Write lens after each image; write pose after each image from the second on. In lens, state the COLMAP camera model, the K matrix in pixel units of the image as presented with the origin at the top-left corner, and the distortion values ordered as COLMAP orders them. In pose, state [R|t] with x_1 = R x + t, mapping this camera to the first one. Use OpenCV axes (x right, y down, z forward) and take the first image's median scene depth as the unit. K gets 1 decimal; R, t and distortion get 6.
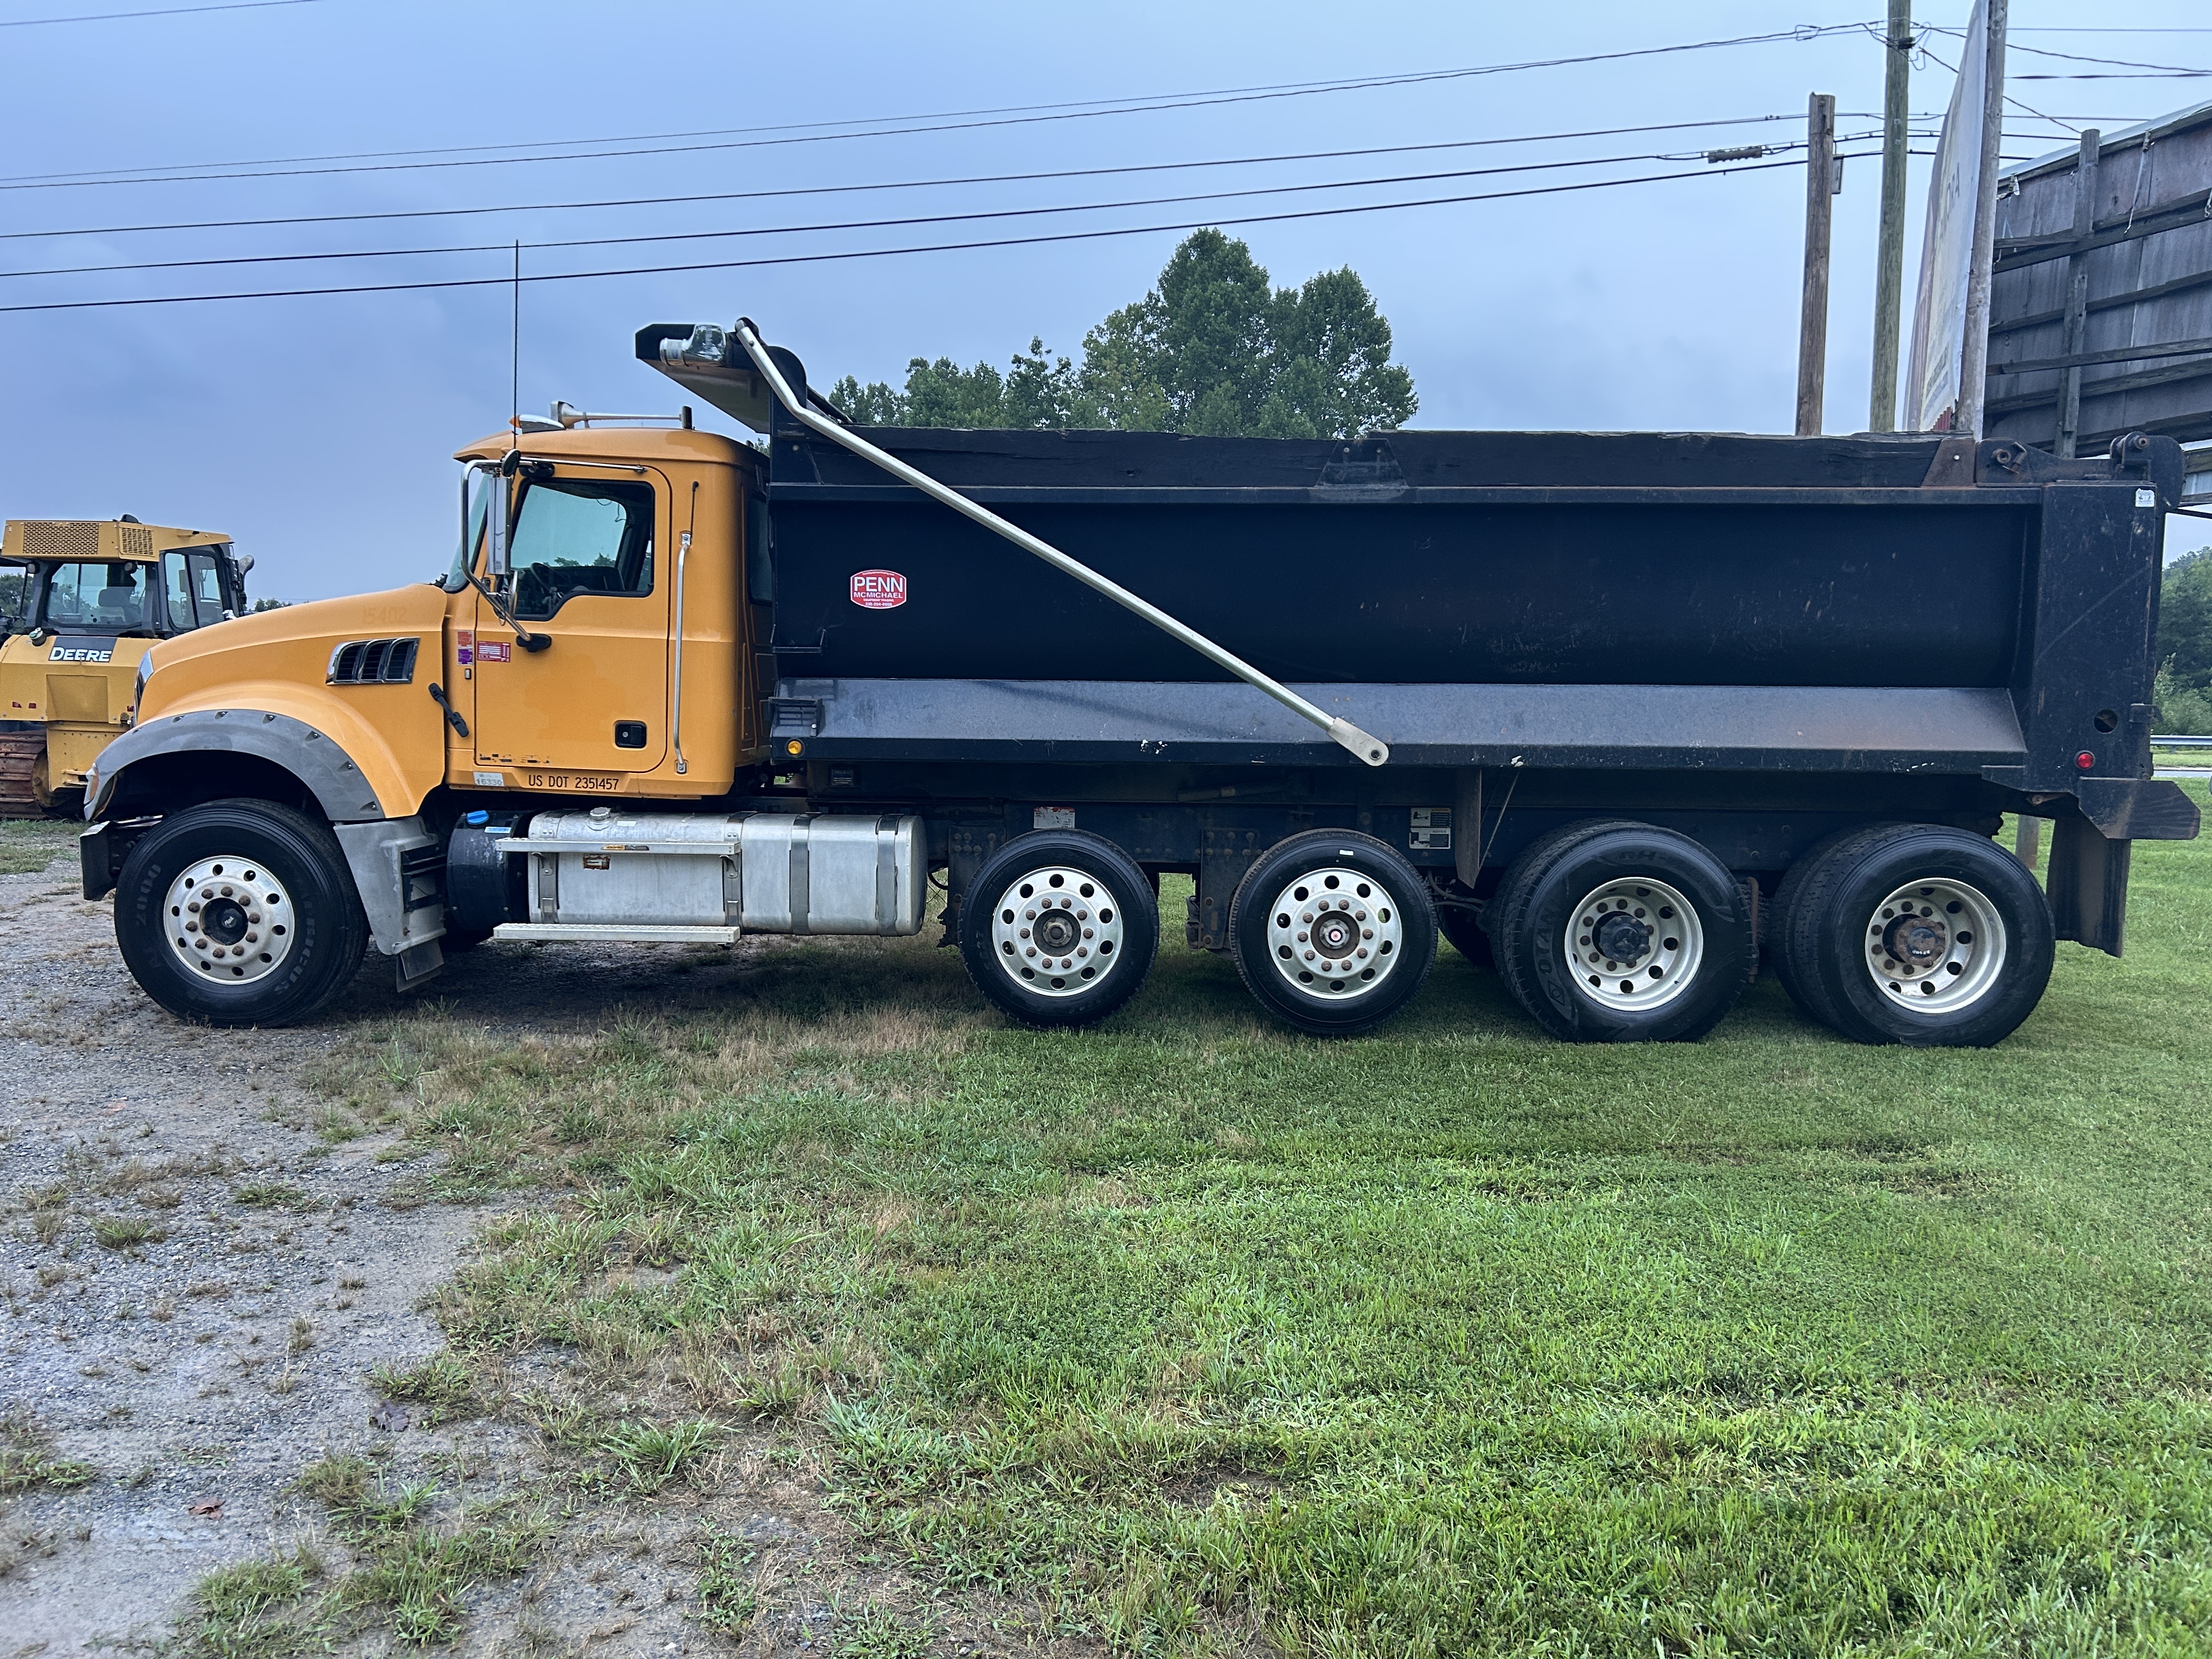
lens RADIAL K [[1702.7, 0, 1106.0], [0, 1702.7, 829.5], [0, 0, 1]] dist [0.023250, -0.009221]
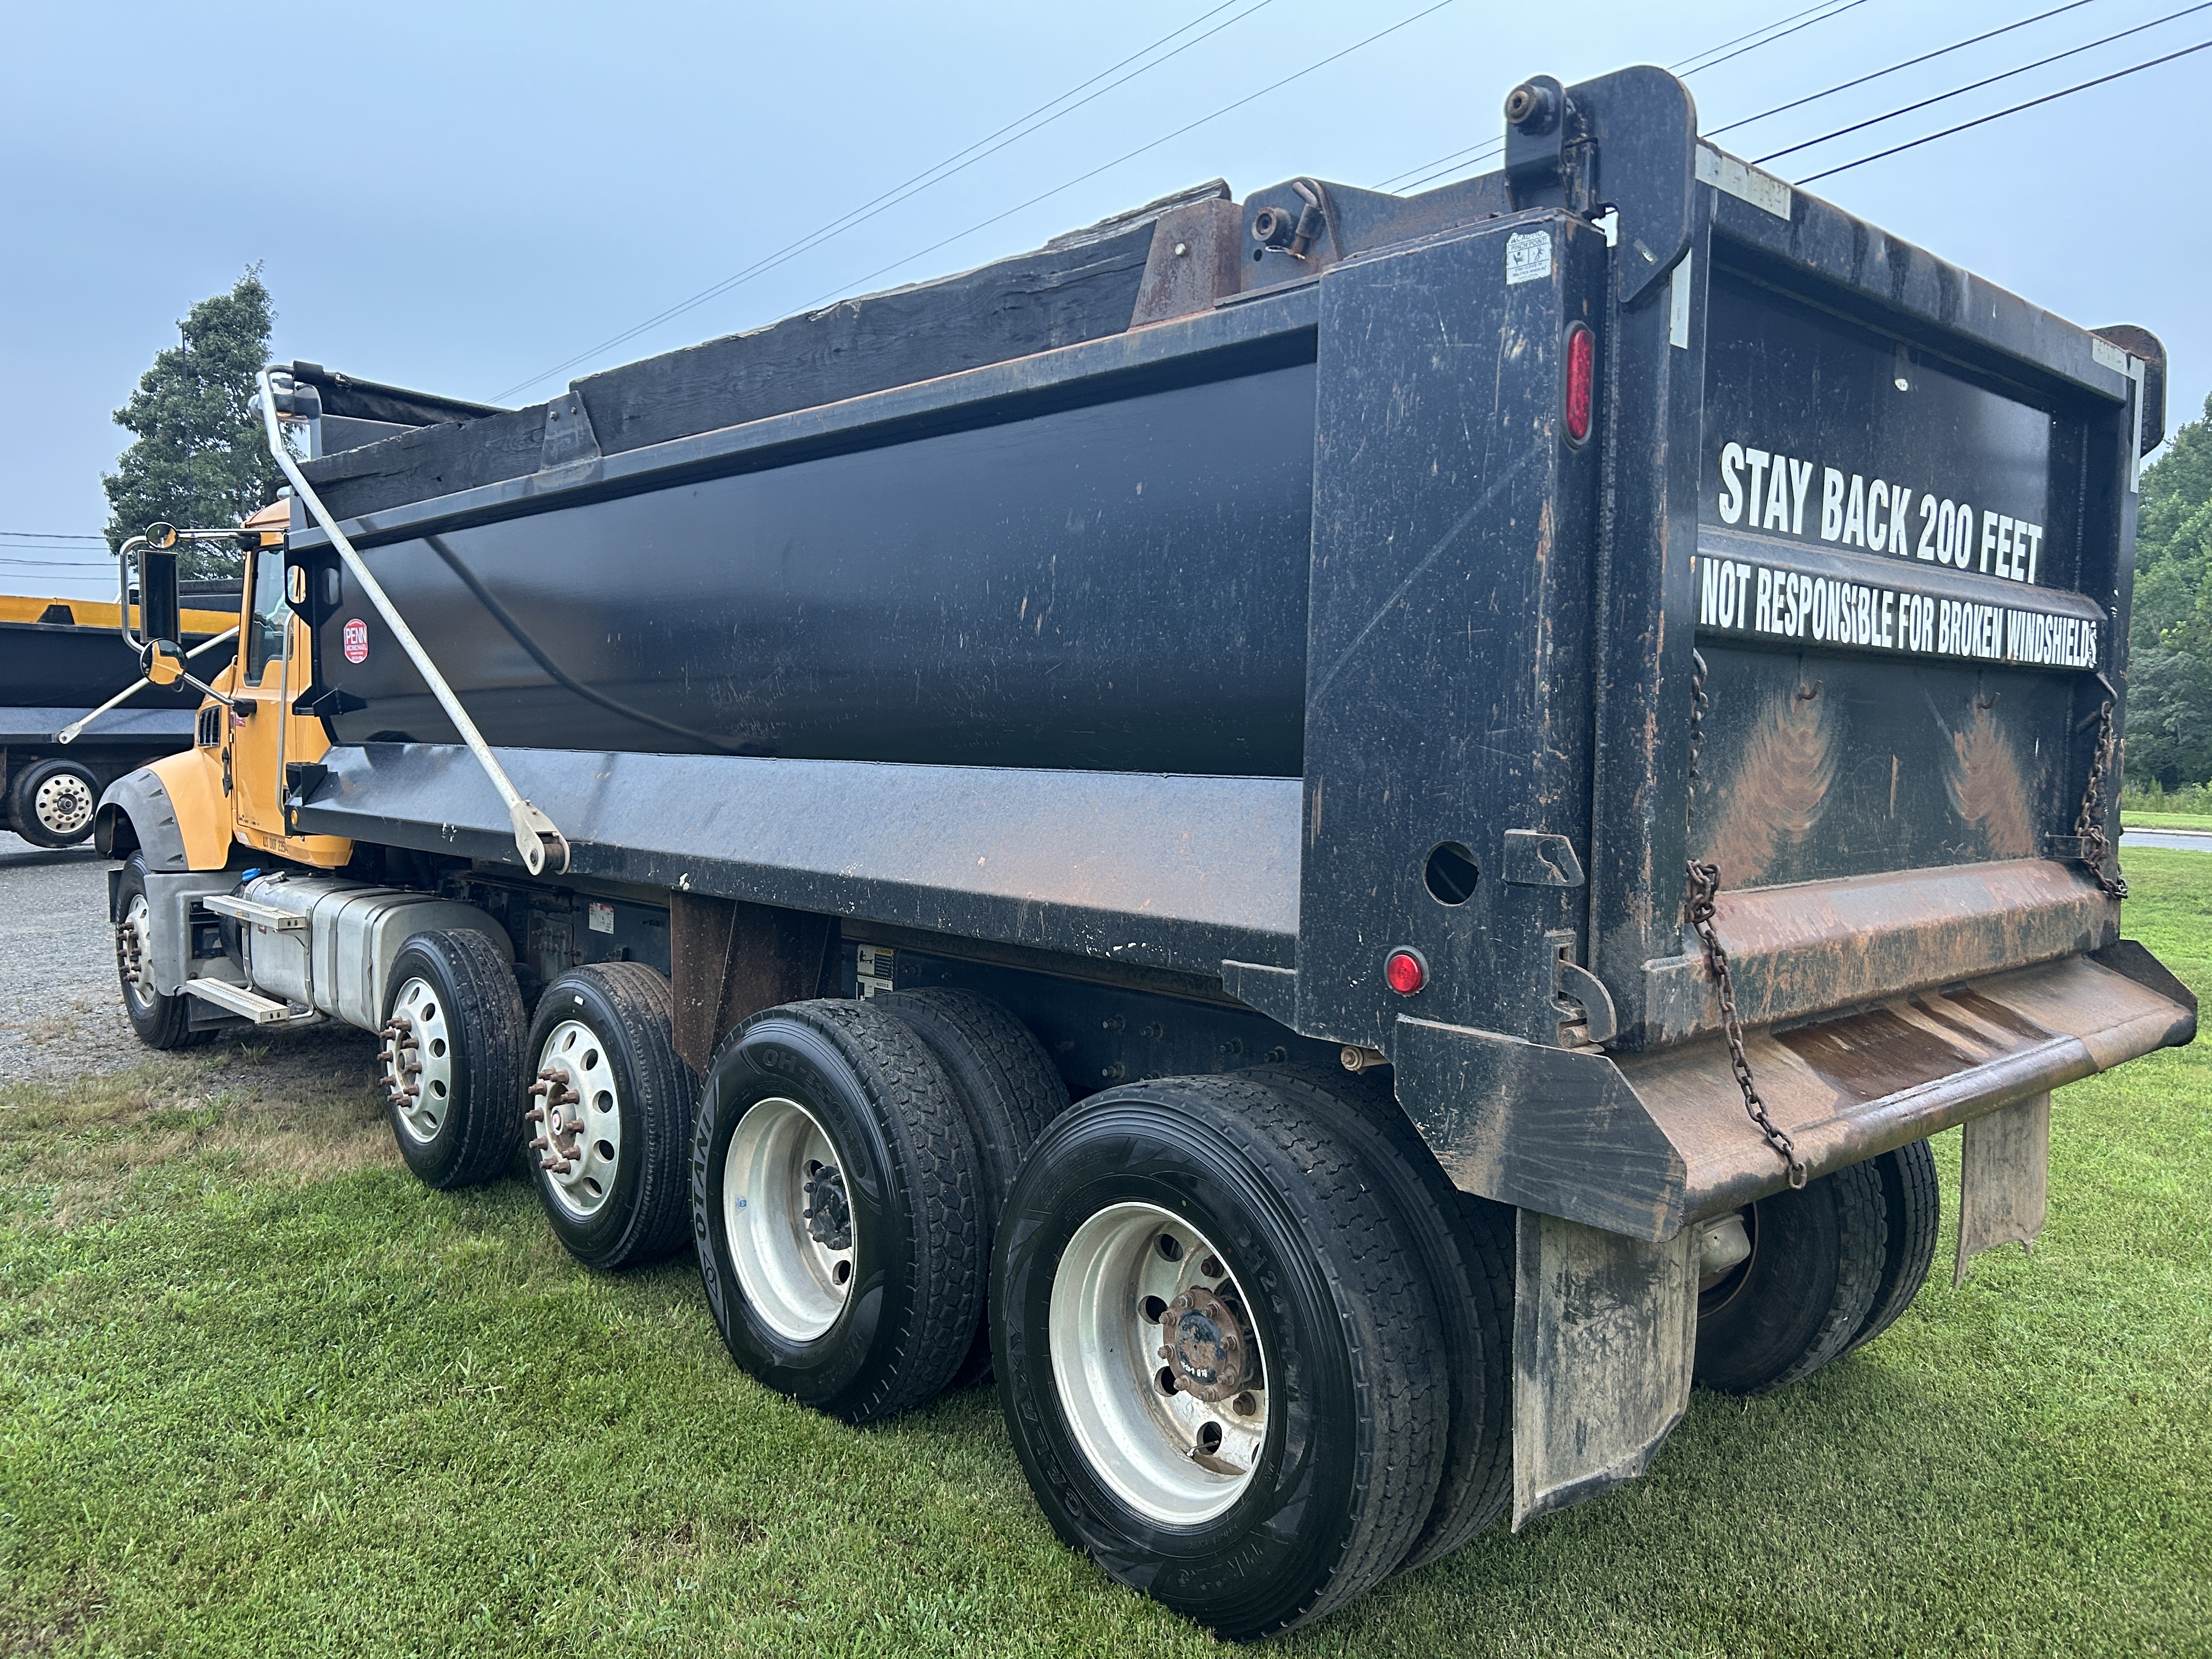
lens RADIAL K [[1667.2, 0, 1110.2], [0, 1667.2, 807.1], [0, 0, 1]] dist [0.071792, -0.003129]
pose [[0.705193, 0.030990, -0.708338, 0.784445], [-0.066889, 0.997496, -0.022951, -0.063787], [0.705853, 0.063565, 0.705500, 0.687624]]
